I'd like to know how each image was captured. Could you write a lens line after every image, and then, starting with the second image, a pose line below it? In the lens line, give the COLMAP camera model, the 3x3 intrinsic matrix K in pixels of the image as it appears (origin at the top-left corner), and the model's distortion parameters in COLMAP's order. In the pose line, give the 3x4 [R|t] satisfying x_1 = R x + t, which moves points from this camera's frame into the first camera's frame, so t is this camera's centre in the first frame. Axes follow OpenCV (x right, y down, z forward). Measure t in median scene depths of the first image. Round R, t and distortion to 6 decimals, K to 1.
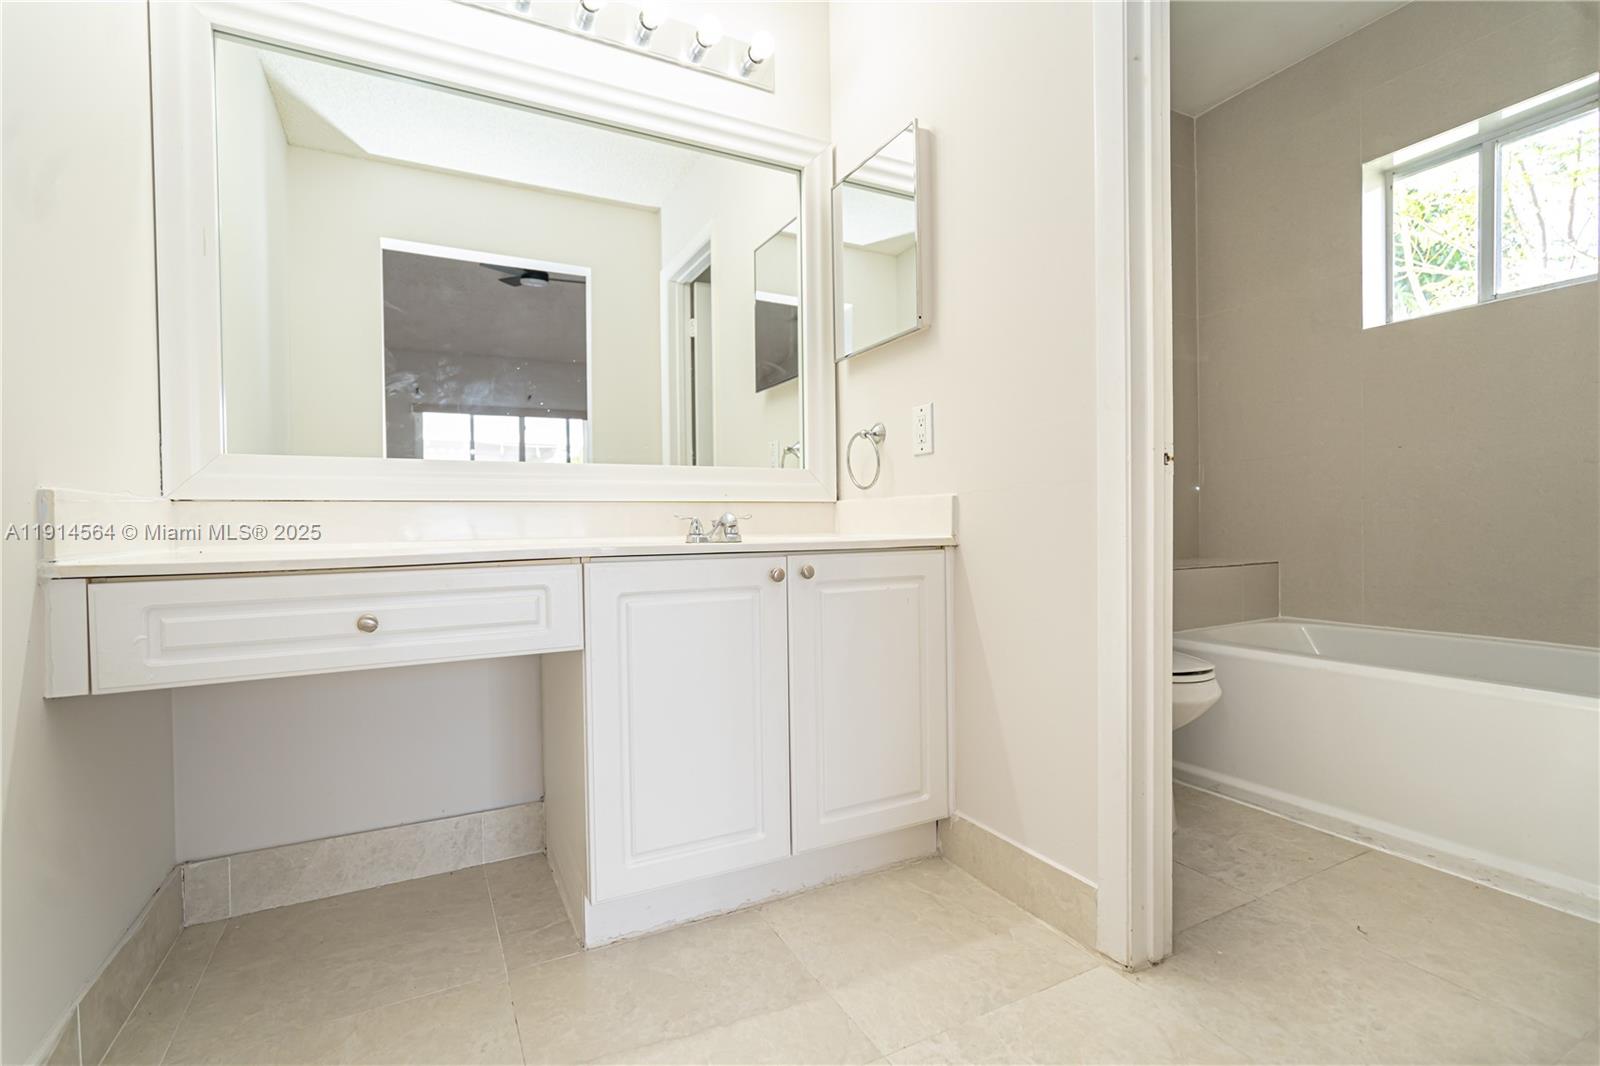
lens RADIAL K [[729.4, 0, 800.3], [0, 729.4, 536.2], [0, 0, 1]] dist [-0.022082, 0.011066]
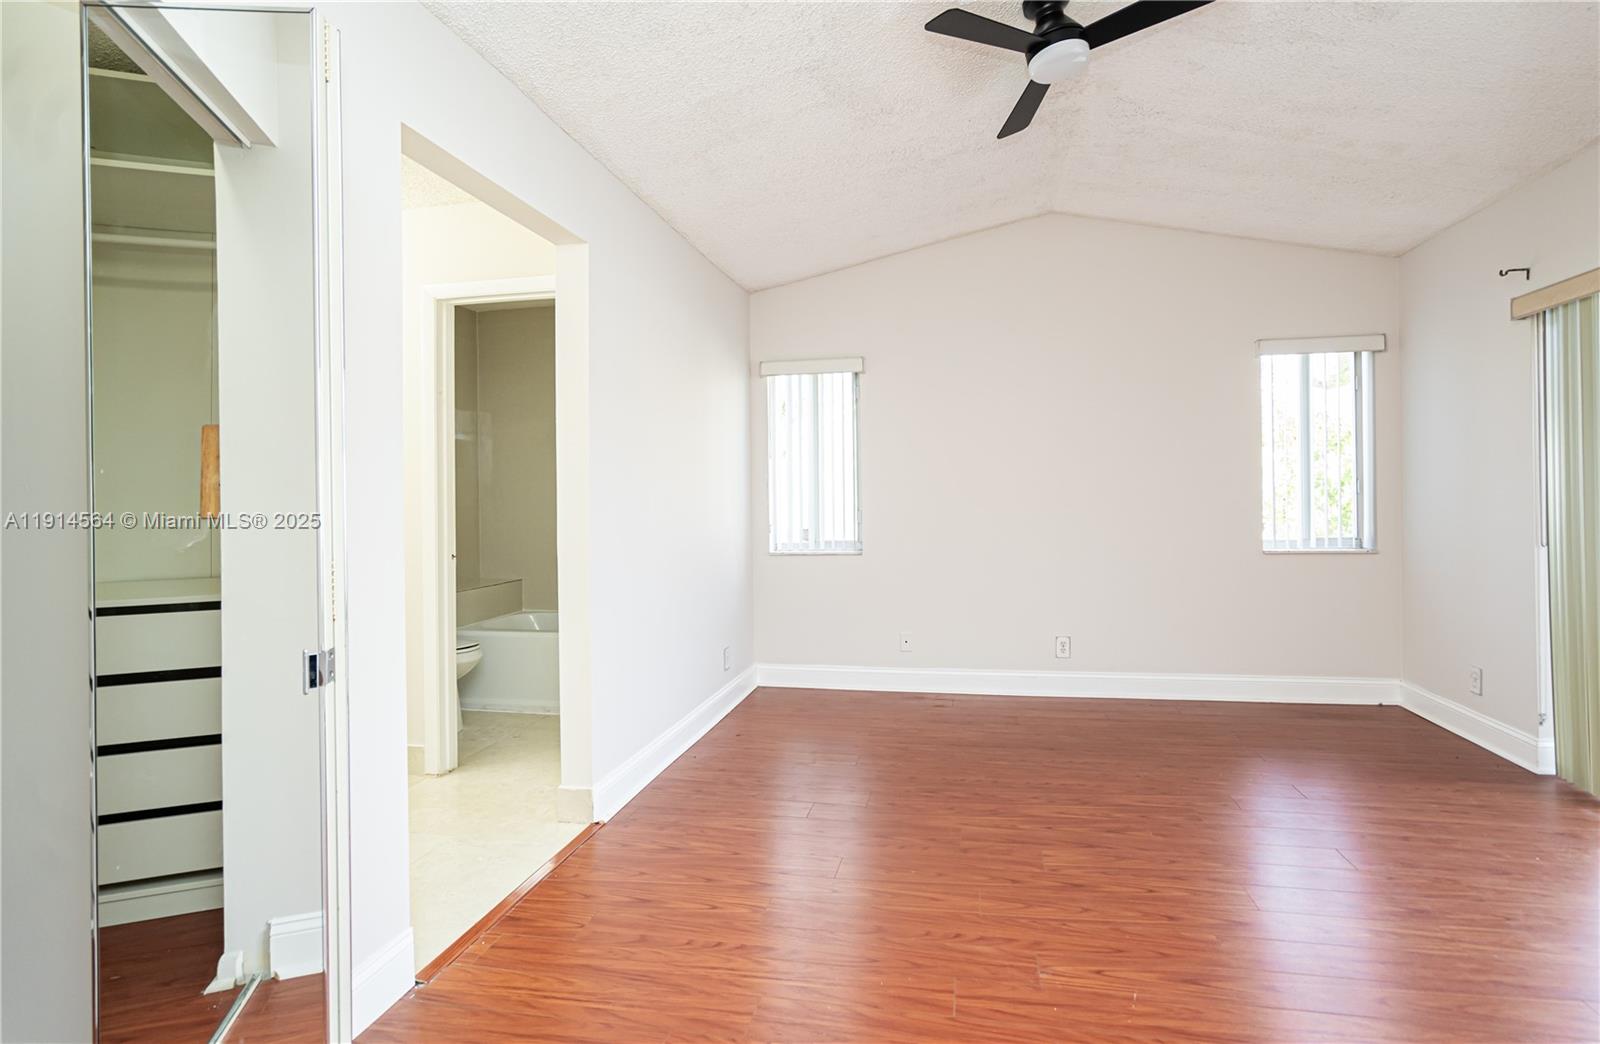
lens RADIAL K [[775.8, 0, 834.1], [0, 775.8, 487.7], [0, 0, 1]] dist [0.000851, 0.000774]
pose [[0.600465, 0.014549, 0.799519, -0.549672], [0.024954, 0.999007, -0.036920, -0.142099], [-0.799261, 0.042120, 0.599506, -1.077070]]
